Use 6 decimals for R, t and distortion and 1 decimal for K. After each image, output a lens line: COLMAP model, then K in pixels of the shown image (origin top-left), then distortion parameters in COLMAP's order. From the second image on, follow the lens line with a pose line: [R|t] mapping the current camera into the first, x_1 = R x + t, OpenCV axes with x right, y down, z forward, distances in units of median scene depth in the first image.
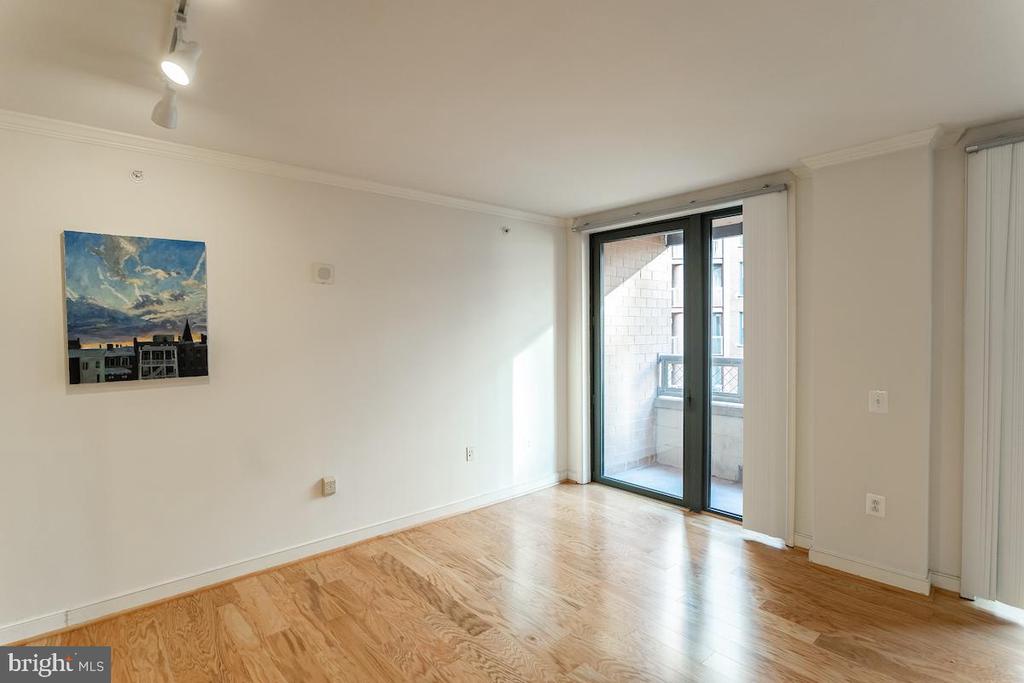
lens RADIAL K [[501.8, 0, 512.0], [0, 501.8, 341.5], [0, 0, 1]] dist [-0.035367, 0.018193]
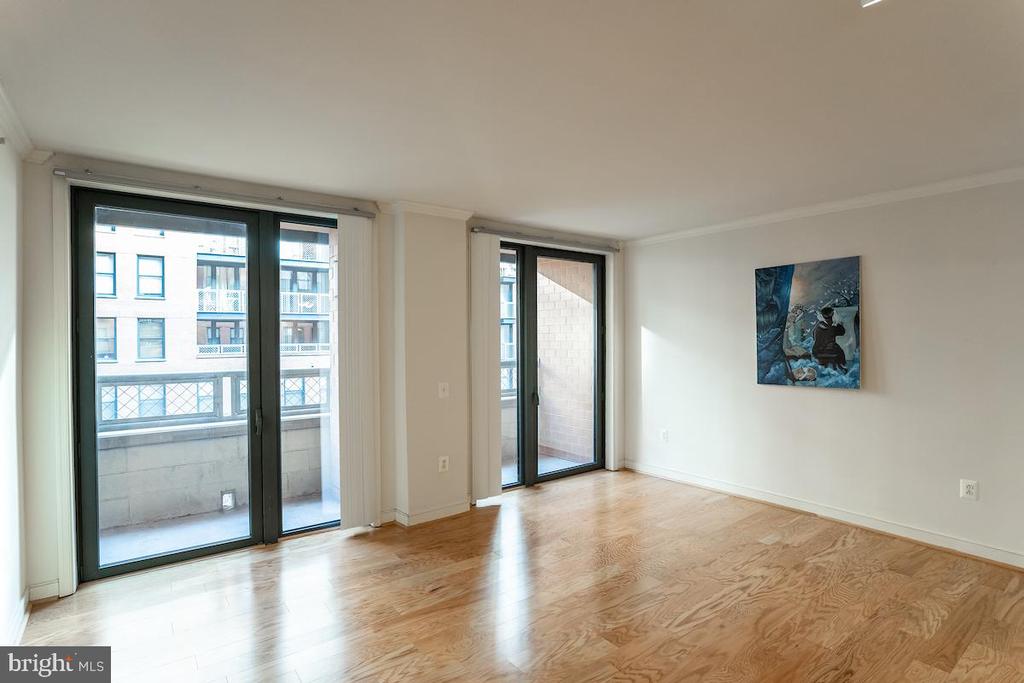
lens RADIAL K [[510.1, 0, 512.0], [0, 510.1, 341.5], [0, 0, 1]] dist [-0.040302, 0.019084]
pose [[0.081949, -0.001328, 0.996636, -0.741803], [0.026599, 0.999646, -0.000855, -0.011090], [-0.996281, 0.026580, 0.081955, 0.730646]]
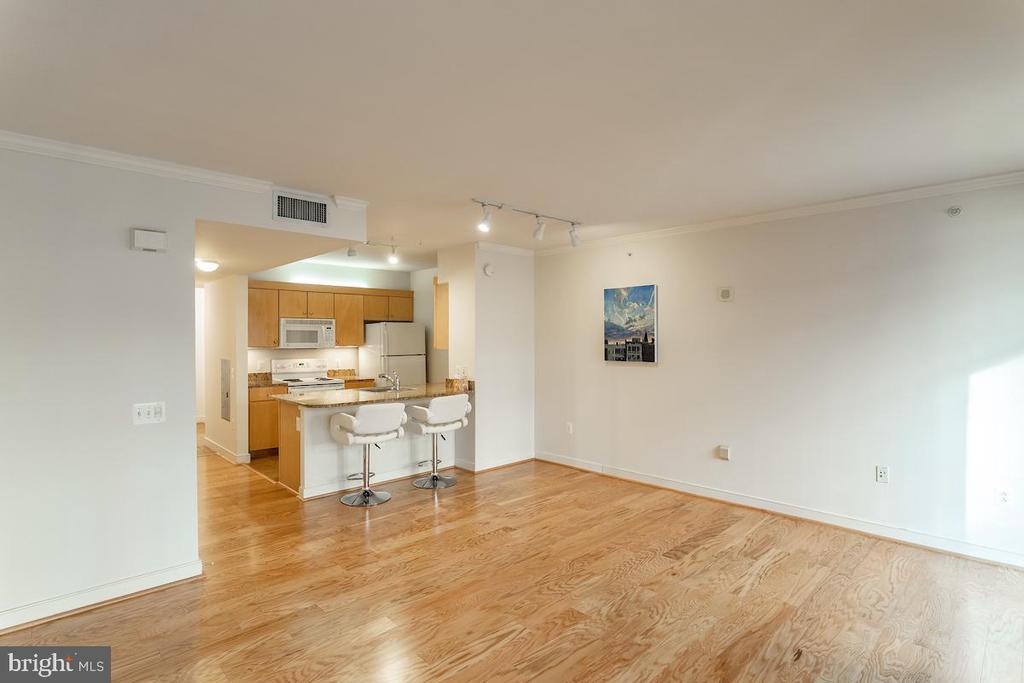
lens RADIAL K [[531.8, 0, 523.6], [0, 531.8, 340.2], [0, 0, 1]] dist [-0.019119, 0.000688]
pose [[0.058450, 0.017118, -0.998144, 1.243646], [-0.020678, 0.999659, 0.015933, -0.027912], [0.998076, 0.019708, 0.058784, 0.455854]]
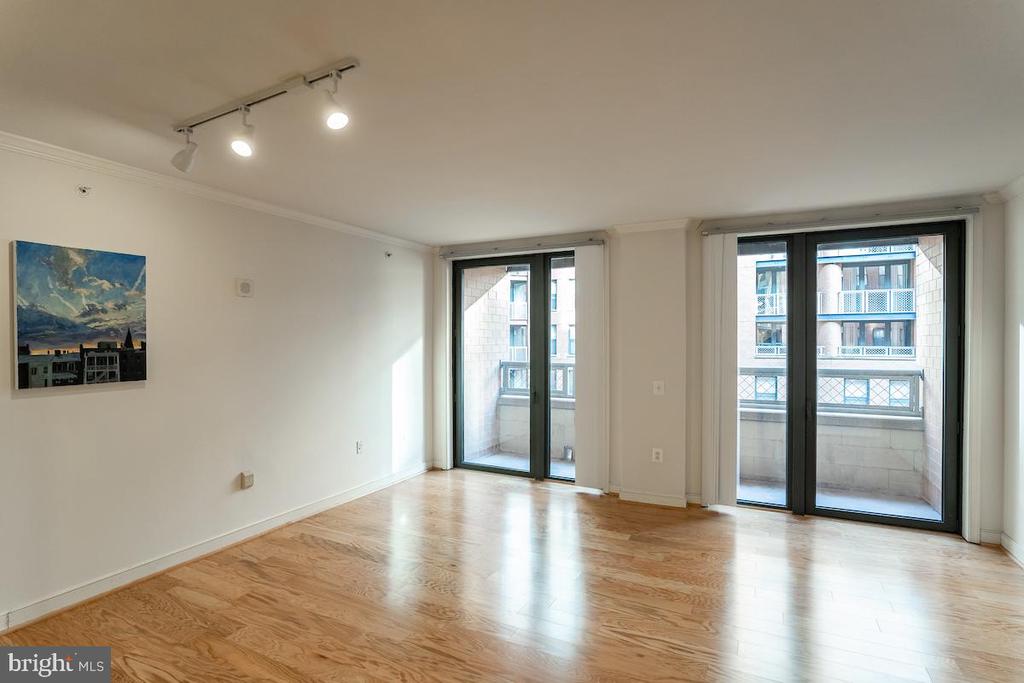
lens RADIAL K [[508.3, 0, 513.8], [0, 508.3, 342.2], [0, 0, 1]] dist [-0.028892, 0.015008]
pose [[0.926688, 0.006360, 0.375779, -0.295689], [0.001083, 0.999808, -0.019590, 0.009358], [-0.375831, 0.018561, 0.926502, -0.323377]]
